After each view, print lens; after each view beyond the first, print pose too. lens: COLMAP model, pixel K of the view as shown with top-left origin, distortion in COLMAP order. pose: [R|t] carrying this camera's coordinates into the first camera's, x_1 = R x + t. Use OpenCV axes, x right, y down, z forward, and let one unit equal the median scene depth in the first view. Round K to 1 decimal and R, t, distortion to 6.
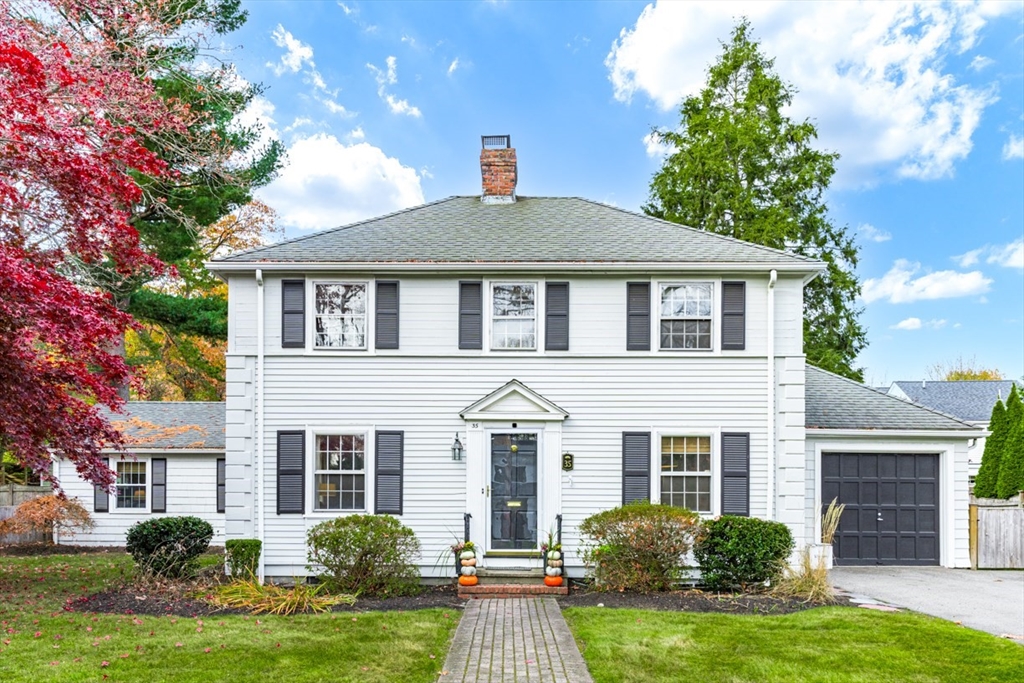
lens RADIAL K [[799.3, 0, 512.0], [0, 799.3, 392.0], [0, 0, 1]] dist [0.042533, -0.000503]
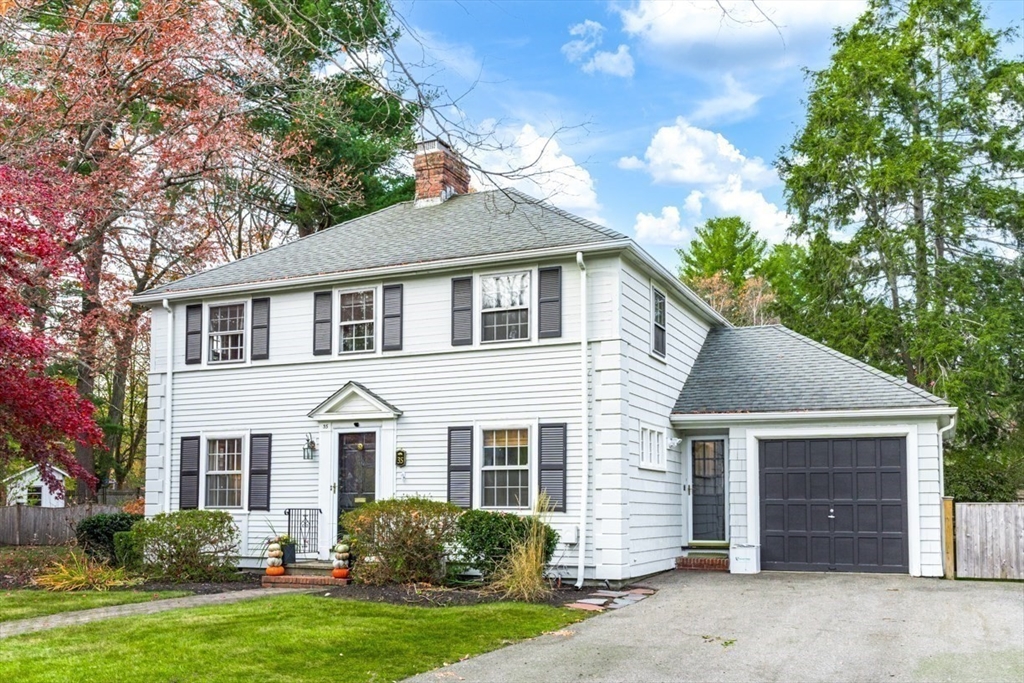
lens RADIAL K [[896.5, 0, 512.0], [0, 896.5, 341.5], [0, 0, 1]] dist [0.088423, -0.115390]
pose [[0.918850, -0.072133, -0.387959, 0.655165], [0.057634, 0.997140, -0.048894, 0.002109], [0.390376, 0.022566, 0.920379, -0.012892]]
